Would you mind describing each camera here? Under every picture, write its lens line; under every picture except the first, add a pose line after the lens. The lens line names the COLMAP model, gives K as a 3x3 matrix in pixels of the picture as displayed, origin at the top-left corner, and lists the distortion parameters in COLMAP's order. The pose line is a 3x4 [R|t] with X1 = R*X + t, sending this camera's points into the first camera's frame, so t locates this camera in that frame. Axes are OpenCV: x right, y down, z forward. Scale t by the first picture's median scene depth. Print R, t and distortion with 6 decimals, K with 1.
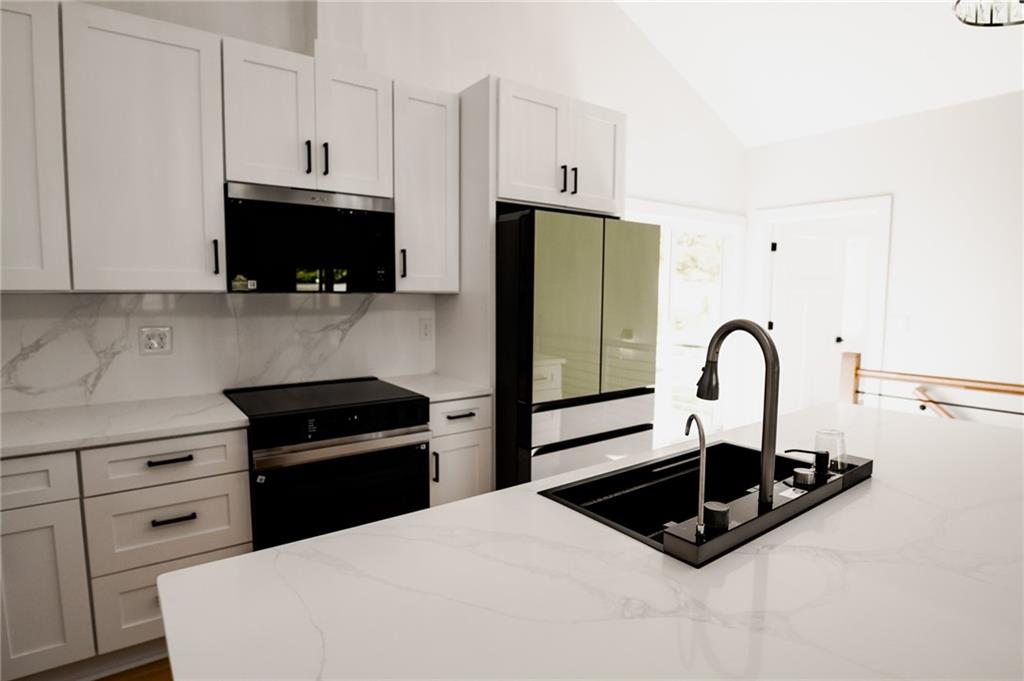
lens RADIAL K [[542.4, 0, 512.0], [0, 542.4, 340.5], [0, 0, 1]] dist [-0.036944, -0.000516]
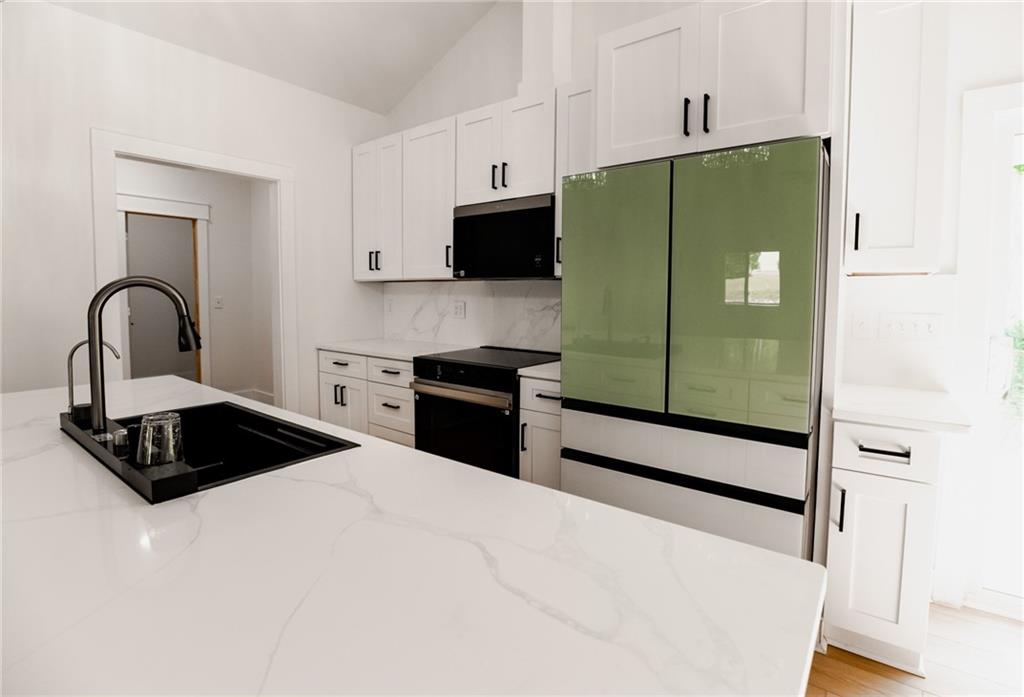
lens RADIAL K [[484.9, 0, 524.9], [0, 484.9, 325.0], [0, 0, 1]] dist [-0.036249, 0.000023]
pose [[0.287941, 0.059478, -0.955799, 0.777493], [-0.091665, 0.995198, 0.034315, -0.021498], [0.953251, 0.077733, 0.292010, 0.713394]]
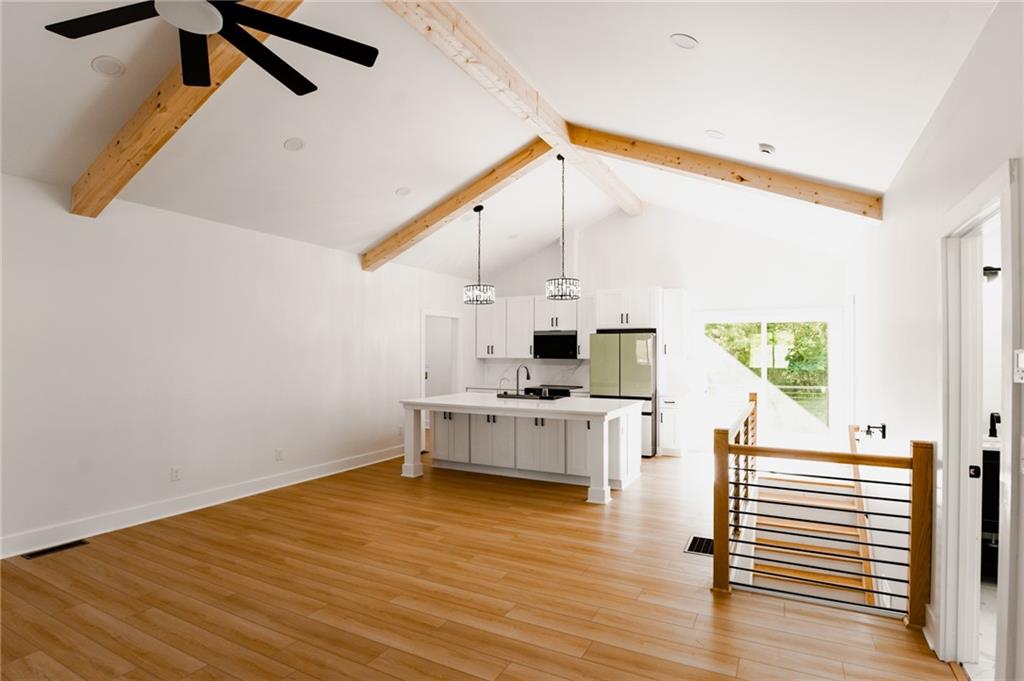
lens RADIAL K [[523.8, 0, 511.2], [0, 523.8, 345.8], [0, 0, 1]] dist [-0.031415, 0.000393]
pose [[0.432241, -0.013052, -0.901664, 2.607082], [-0.080518, 0.995343, -0.053007, 0.032212], [0.898156, 0.095512, 0.429177, -0.745106]]
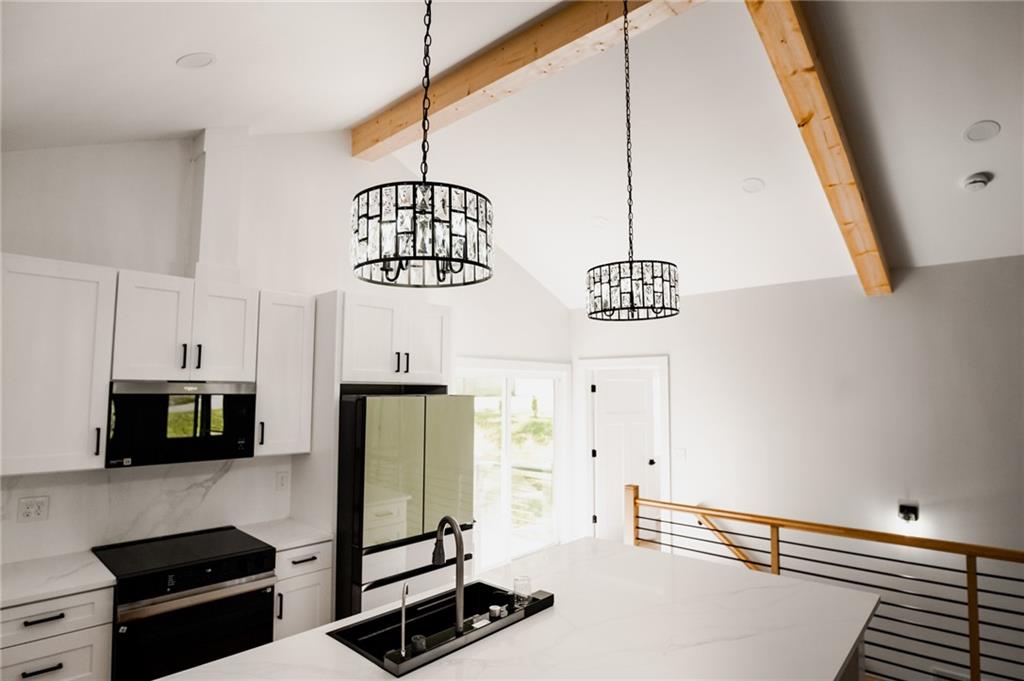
lens RADIAL K [[540.3, 0, 511.7], [0, 540.3, 345.8], [0, 0, 1]] dist [-0.034956, 0.000979]
pose [[0.981878, 0.013332, 0.189045, 0.137252], [0.019198, 0.985394, -0.169205, -0.130697], [-0.188540, 0.169768, 0.967280, -0.355372]]
